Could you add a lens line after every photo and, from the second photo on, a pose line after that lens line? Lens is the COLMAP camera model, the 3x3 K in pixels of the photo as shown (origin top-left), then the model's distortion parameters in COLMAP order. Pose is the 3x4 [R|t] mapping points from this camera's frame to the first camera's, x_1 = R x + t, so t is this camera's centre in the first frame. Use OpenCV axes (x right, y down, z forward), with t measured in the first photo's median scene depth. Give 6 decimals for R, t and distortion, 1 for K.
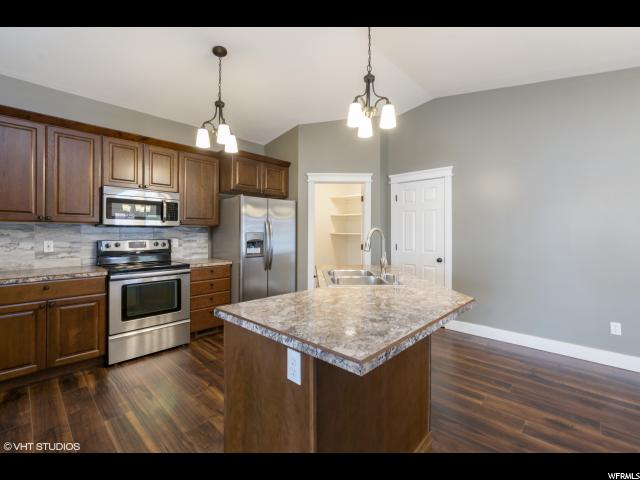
lens RADIAL K [[284.4, 0, 318.8], [0, 284.4, 234.0], [0, 0, 1]] dist [0.001094, -0.000246]
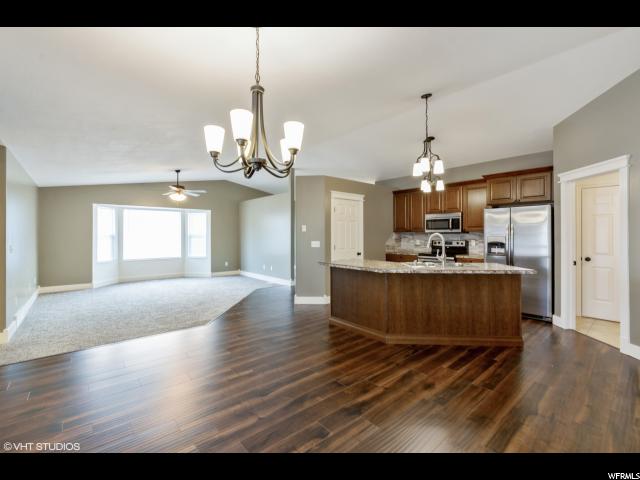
lens RADIAL K [[284.4, 0, 318.8], [0, 284.4, 234.0], [0, 0, 1]] dist [0.001094, -0.000246]
pose [[-0.099657, -0.008051, -0.994989, 1.241190], [-0.002873, 0.999965, -0.007804, -0.003014], [0.995018, 0.002081, -0.099676, 0.360853]]
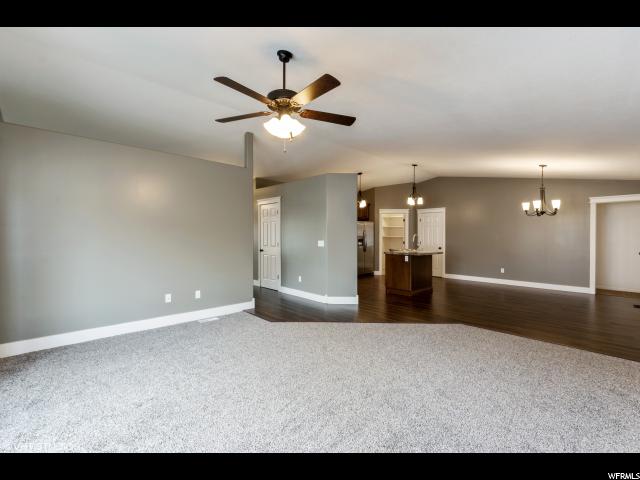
lens RADIAL K [[284.4, 0, 318.8], [0, 284.4, 234.0], [0, 0, 1]] dist [0.001094, -0.000246]
pose [[0.999039, 0.002876, -0.043728, -0.516112], [-0.003486, 0.999898, -0.013875, 0.014648], [0.043684, 0.014014, 0.998947, -1.527848]]
